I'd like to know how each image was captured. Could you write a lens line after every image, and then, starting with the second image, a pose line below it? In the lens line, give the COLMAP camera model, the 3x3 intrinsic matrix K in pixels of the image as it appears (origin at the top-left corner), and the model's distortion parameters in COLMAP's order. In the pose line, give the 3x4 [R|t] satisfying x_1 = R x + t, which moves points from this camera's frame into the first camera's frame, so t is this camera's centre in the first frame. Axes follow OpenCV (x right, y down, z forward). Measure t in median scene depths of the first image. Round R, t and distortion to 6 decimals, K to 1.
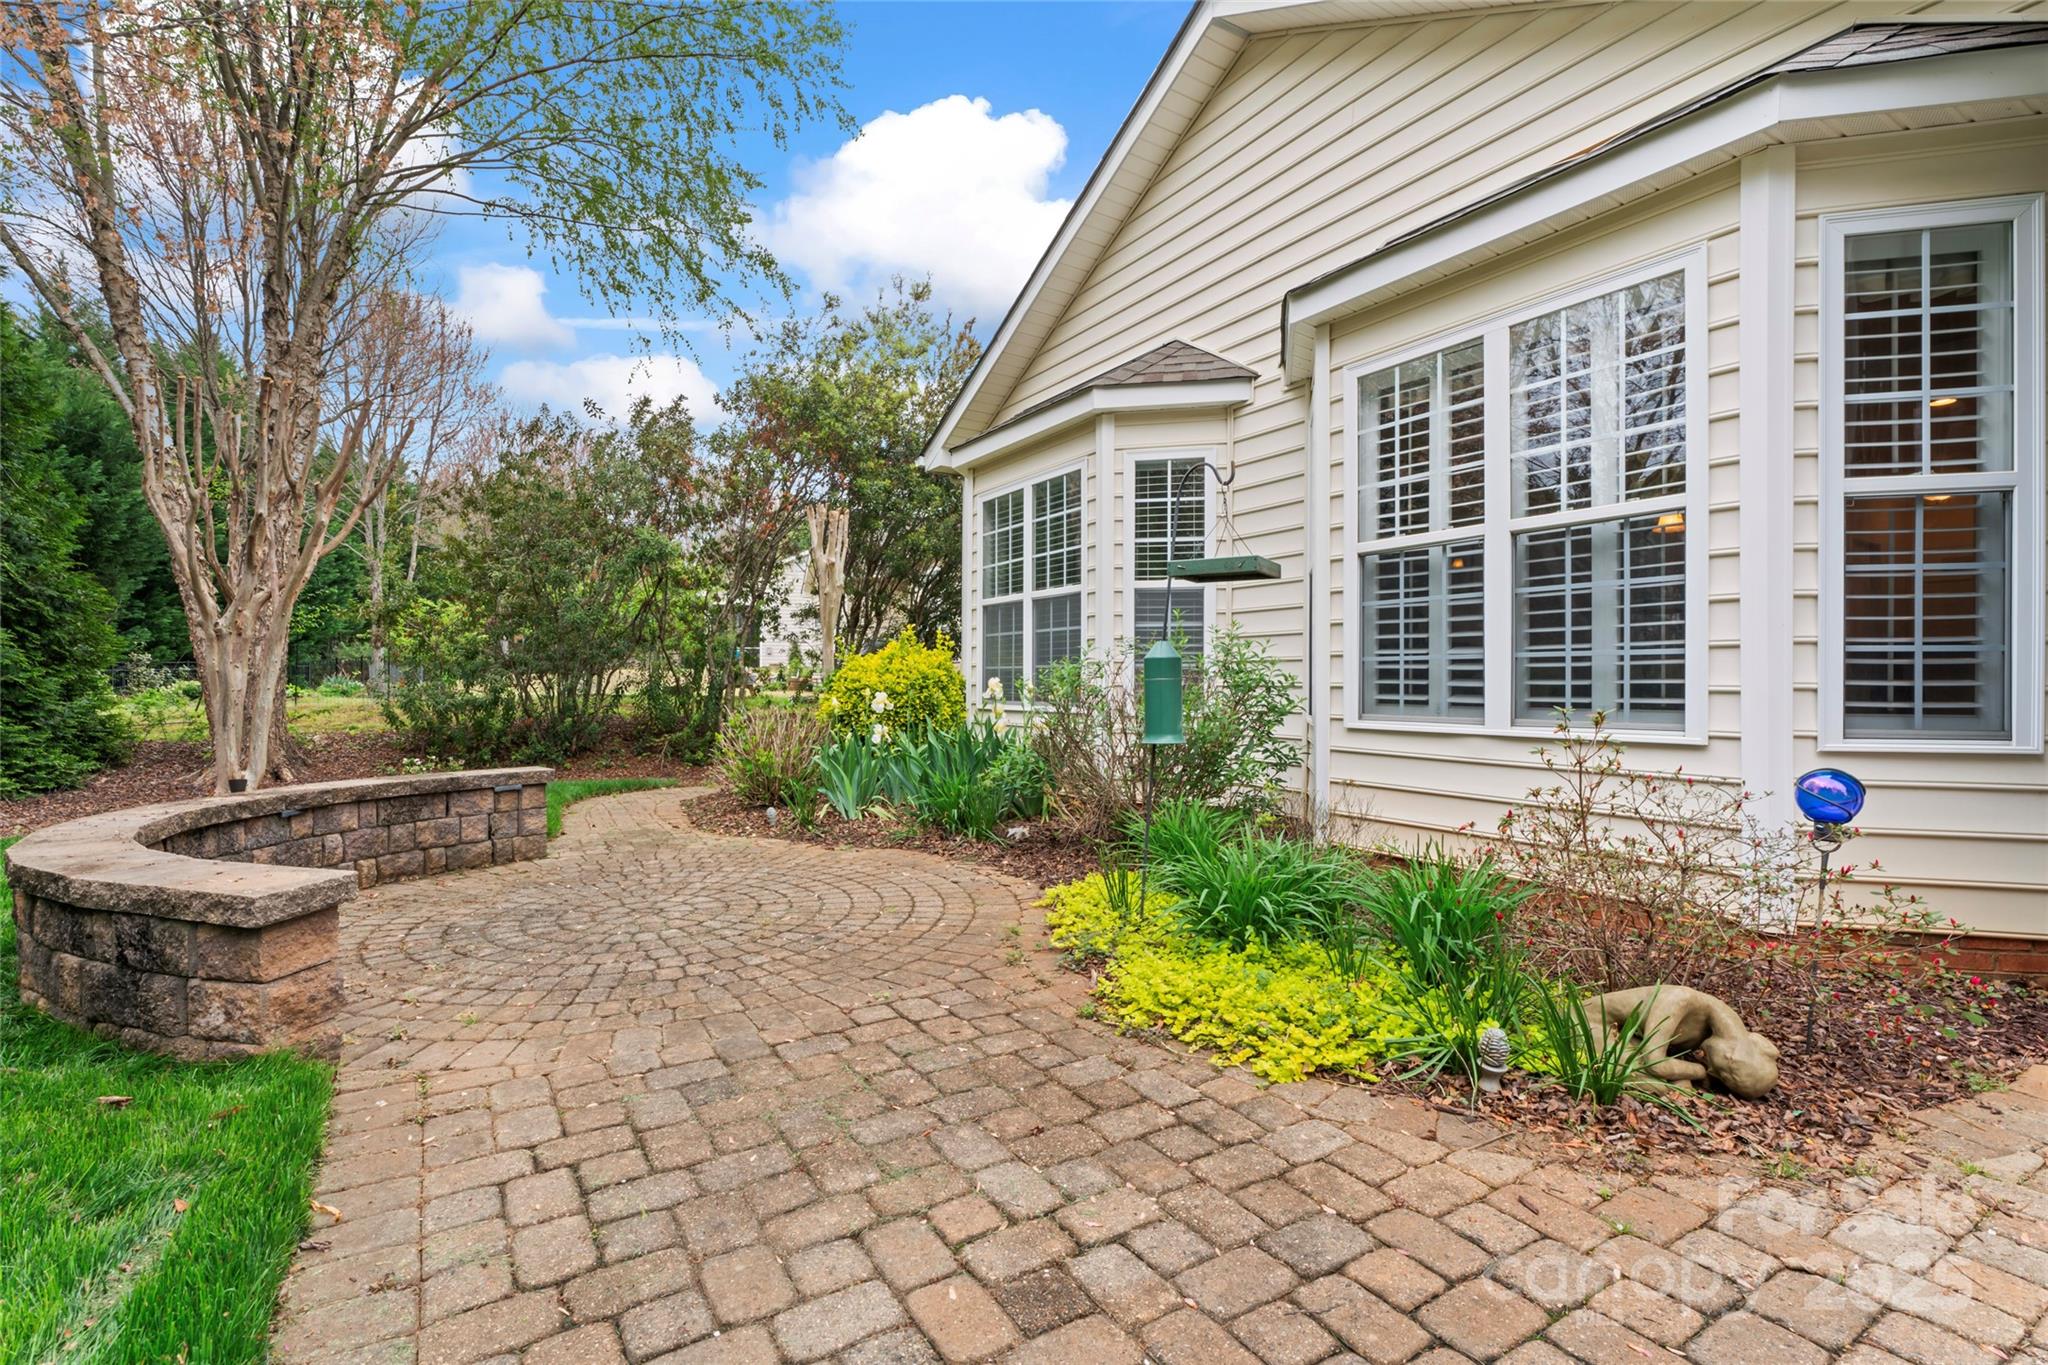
lens RADIAL K [[918.5, 0, 1028.1], [0, 918.5, 680.7], [0, 0, 1]] dist [-0.001631, 0.001017]
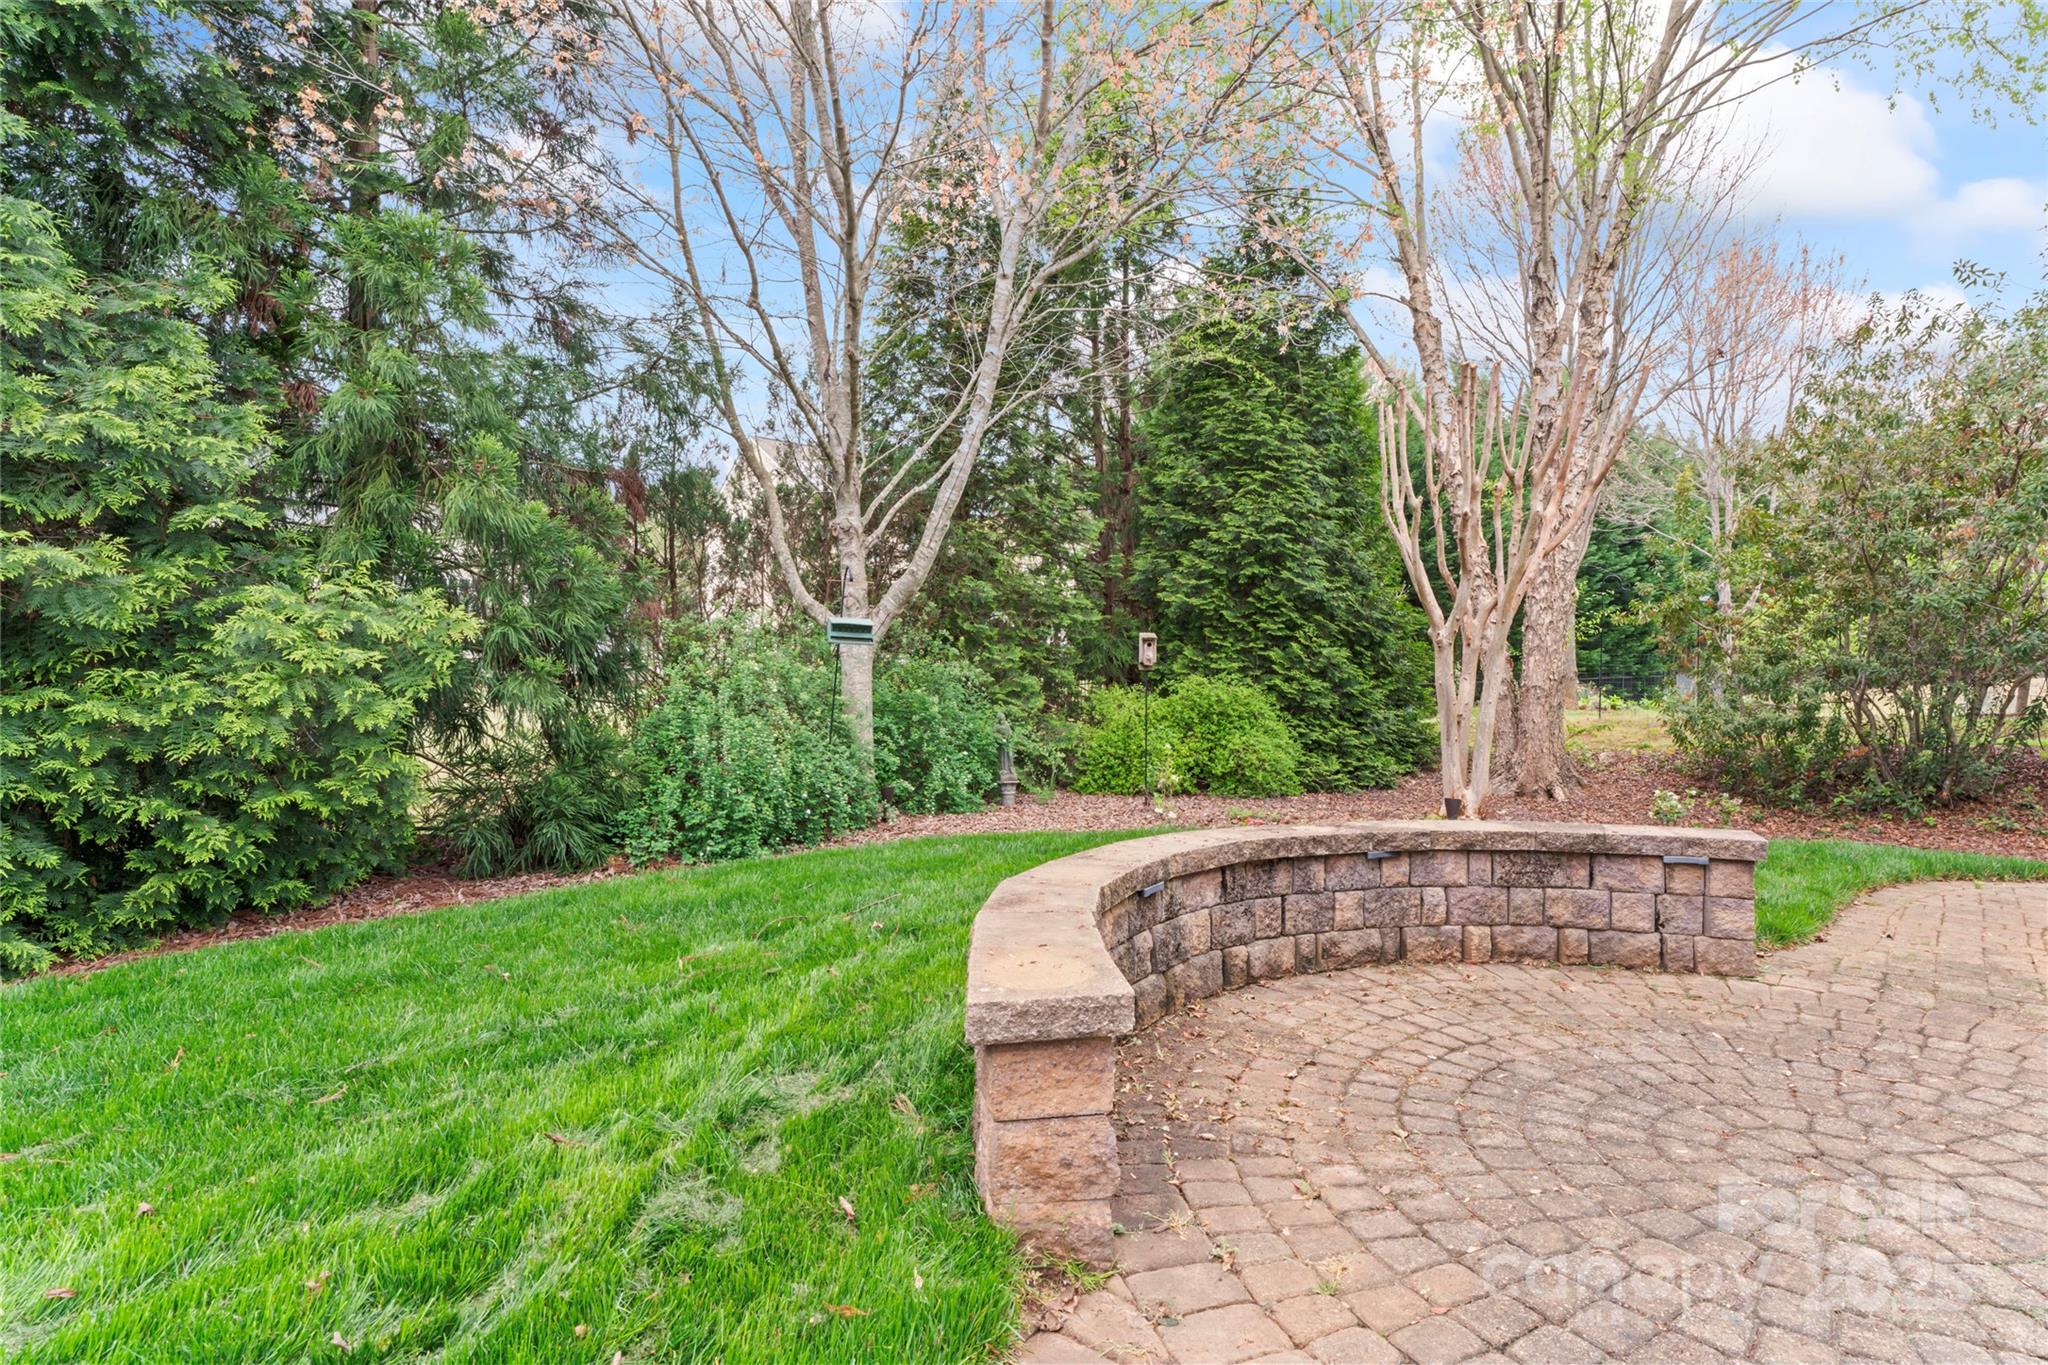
lens RADIAL K [[986.0, 0, 1028.5], [0, 986.0, 689.3], [0, 0, 1]] dist [-0.003574, -0.000578]
pose [[0.306602, 0.002074, -0.951835, -0.038932], [-0.004438, 0.999990, 0.000749, -0.004446], [0.951827, 0.003995, 0.306608, 0.340874]]
